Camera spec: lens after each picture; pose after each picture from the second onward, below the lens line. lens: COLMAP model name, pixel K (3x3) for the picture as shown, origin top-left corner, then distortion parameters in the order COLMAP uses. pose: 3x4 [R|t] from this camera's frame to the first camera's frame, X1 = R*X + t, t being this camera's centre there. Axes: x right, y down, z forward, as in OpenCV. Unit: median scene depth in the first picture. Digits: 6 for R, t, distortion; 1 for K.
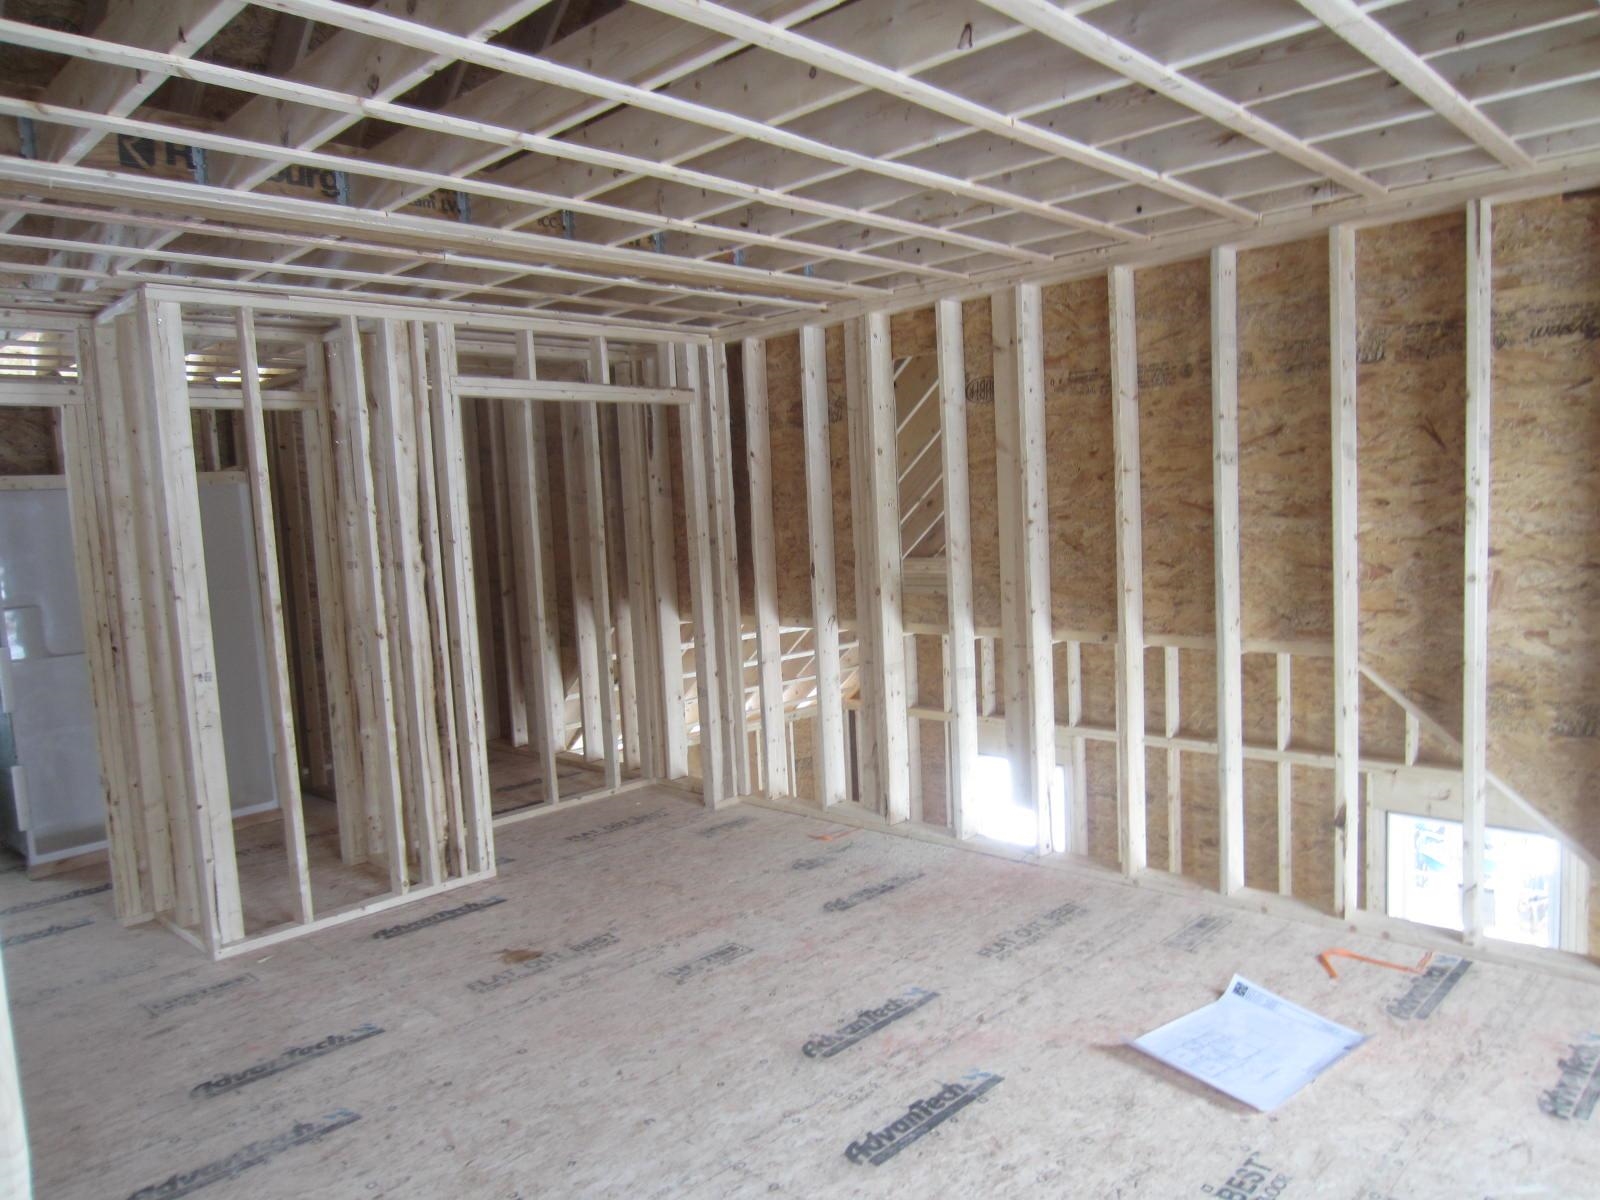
lens RADIAL K [[1129.6, 0, 810.4], [0, 1129.6, 604.7], [0, 0, 1]] dist [0.000289, -0.014395]
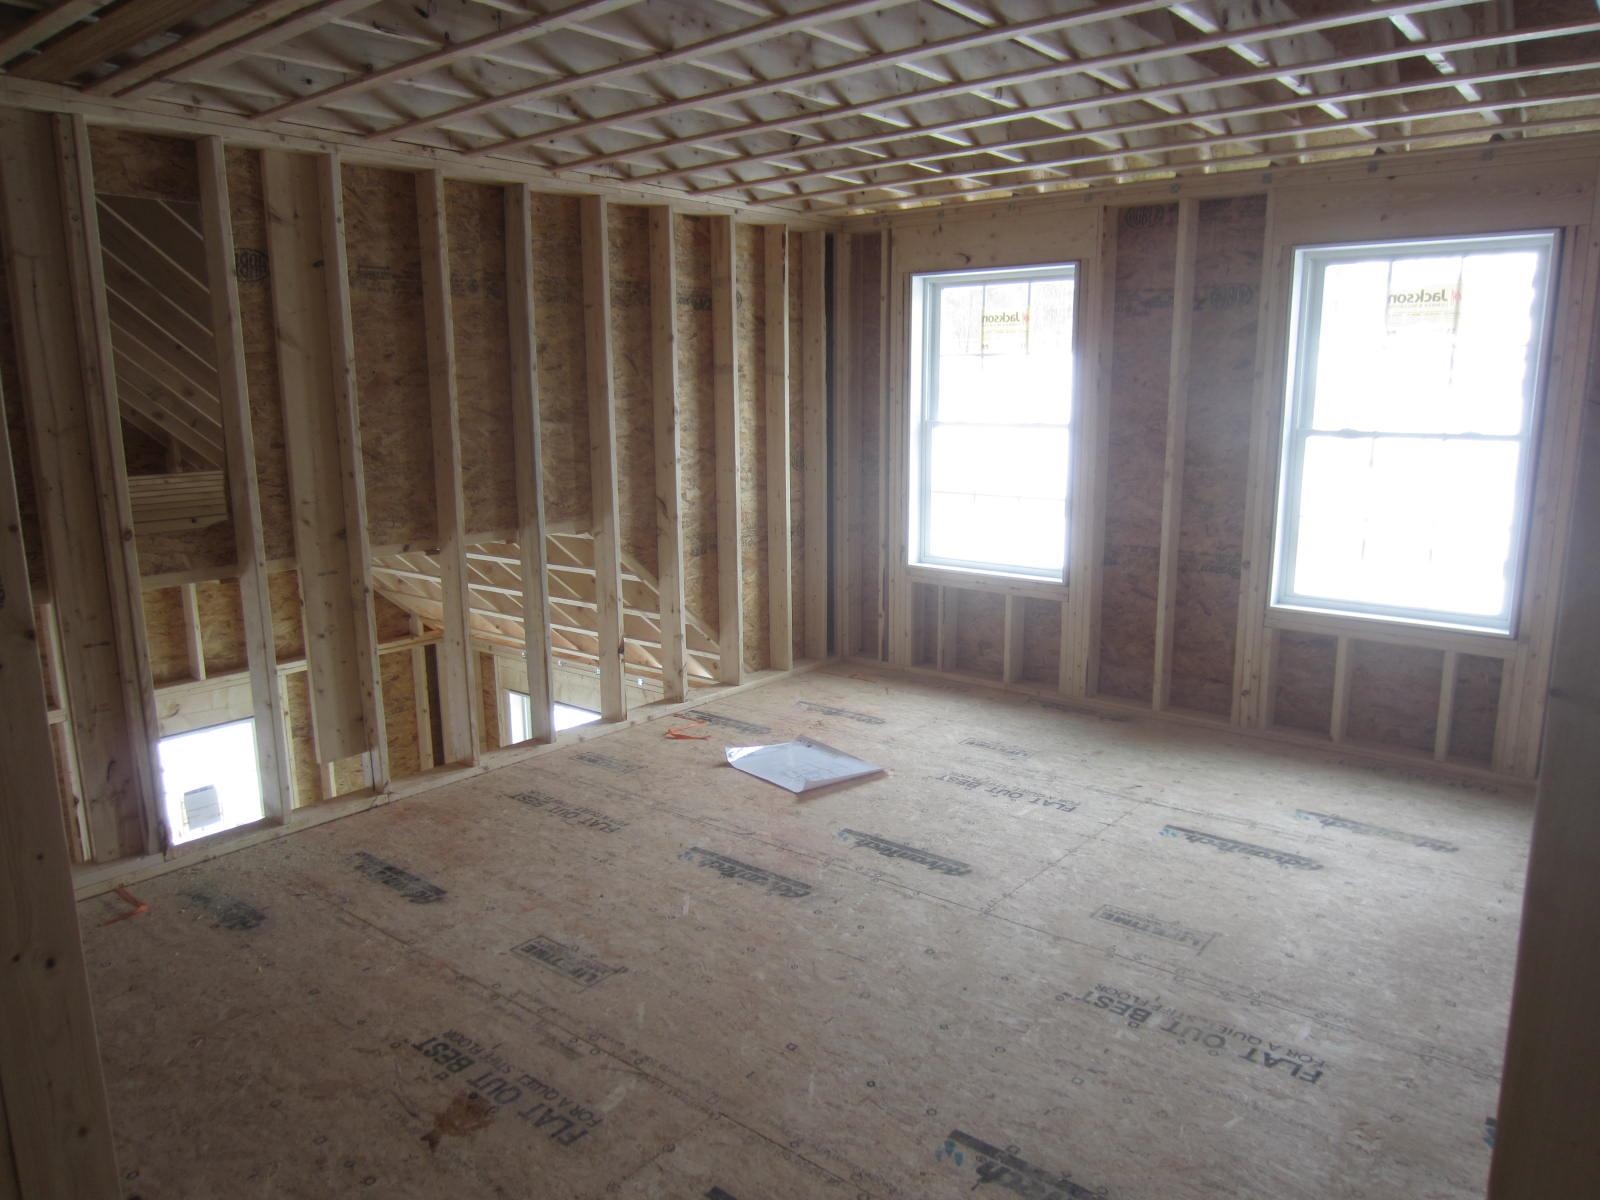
lens RADIAL K [[1129.6, 0, 796.9], [0, 1129.6, 600.1], [0, 0, 1]] dist [0.000289, -0.014395]
pose [[-0.050529, -0.138975, 0.989006, -0.863229], [0.108280, 0.983671, 0.143757, -0.035865], [-0.992836, 0.114353, -0.034656, 0.831515]]
